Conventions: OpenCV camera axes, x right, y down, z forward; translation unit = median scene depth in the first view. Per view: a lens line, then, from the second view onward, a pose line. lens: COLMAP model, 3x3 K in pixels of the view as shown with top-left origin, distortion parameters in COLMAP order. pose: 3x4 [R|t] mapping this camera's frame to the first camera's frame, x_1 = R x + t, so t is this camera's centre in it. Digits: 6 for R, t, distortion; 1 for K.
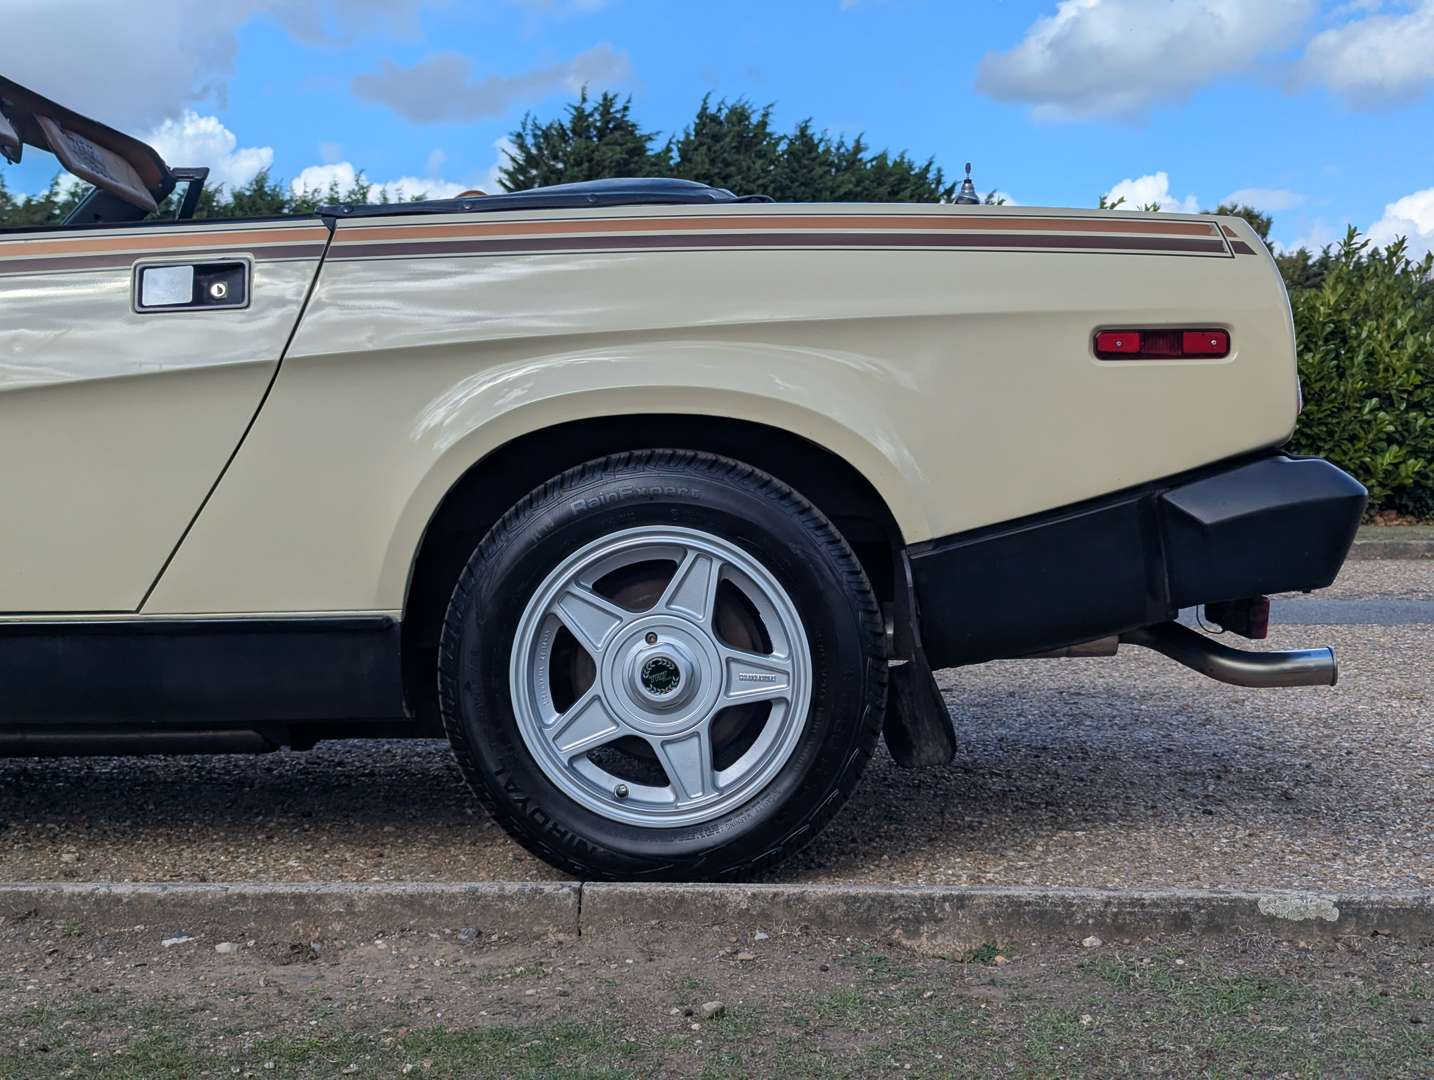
lens RADIAL K [[2004.1, 0, 742.6], [0, 2004.1, 578.8], [0, 0, 1]] dist [0.100582, -0.032176]
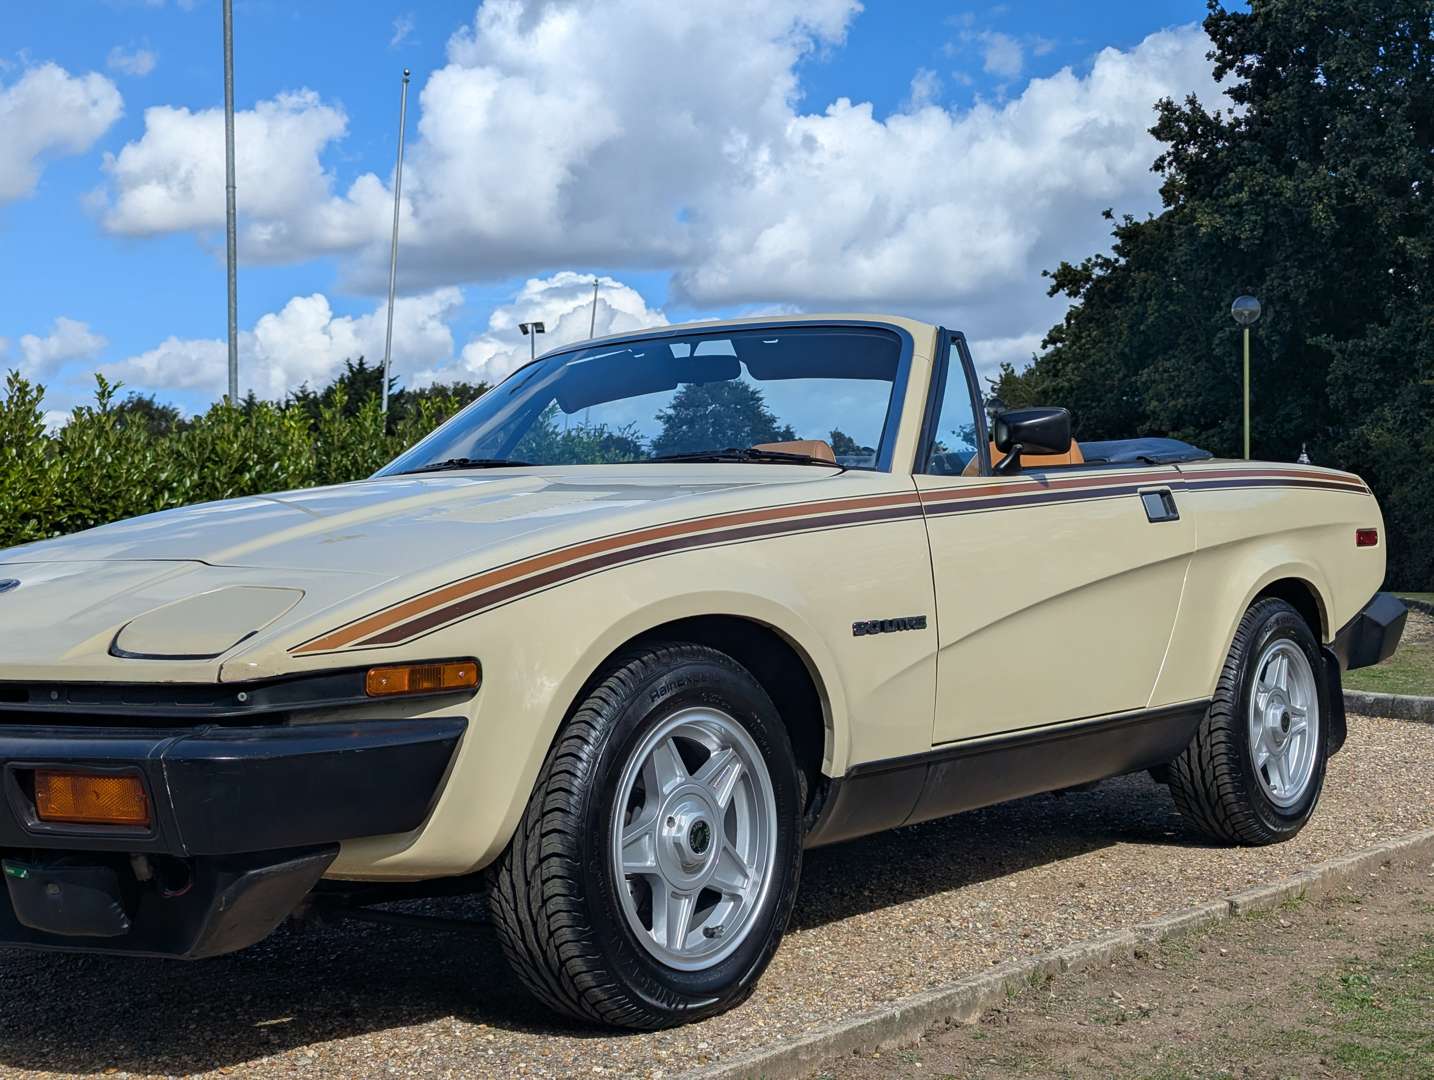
lens RADIAL K [[2011.3, 0, 710.7], [0, 2011.3, 542.2], [0, 0, 1]] dist [0.118326, -0.298825]
pose [[0.606936, -0.005915, 0.794729, -0.329769], [0.058516, 0.997591, -0.037264, -0.013829], [-0.792594, 0.069121, 0.605820, 0.053841]]
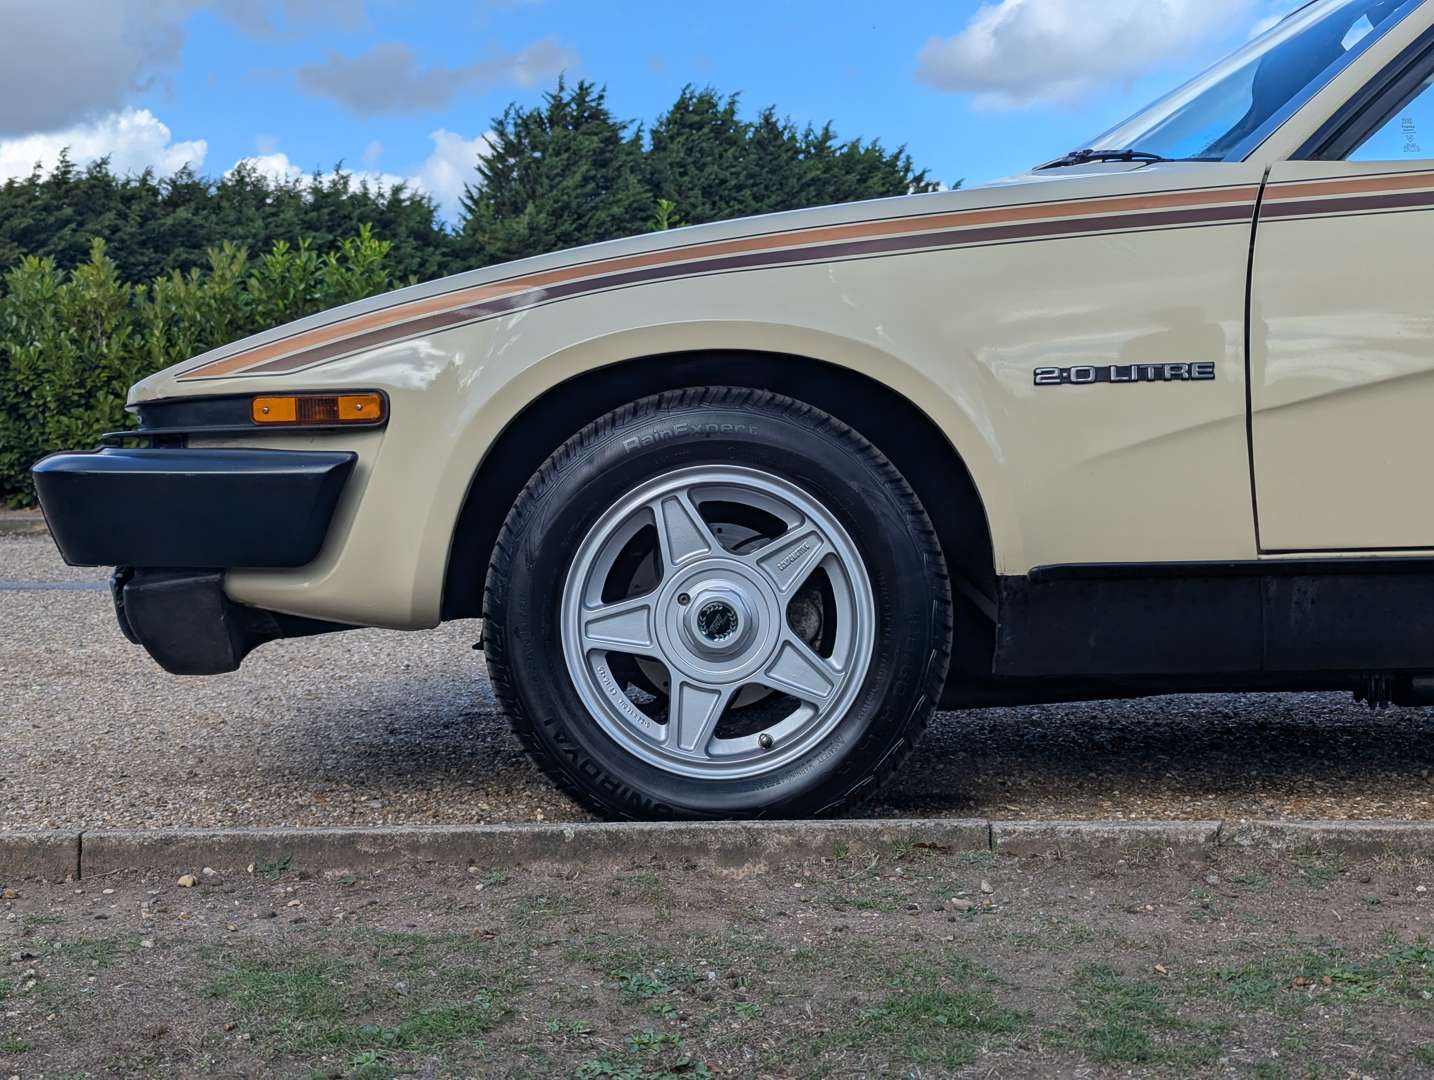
lens RADIAL K [[2011.3, 0, 710.7], [0, 2011.3, 542.2], [0, 0, 1]] dist [0.118326, -0.298825]
pose [[0.999691, -0.009195, 0.023096, -0.164897], [0.009509, 0.999864, -0.013512, 0.004792], [-0.022969, 0.013727, 0.999642, 0.011613]]
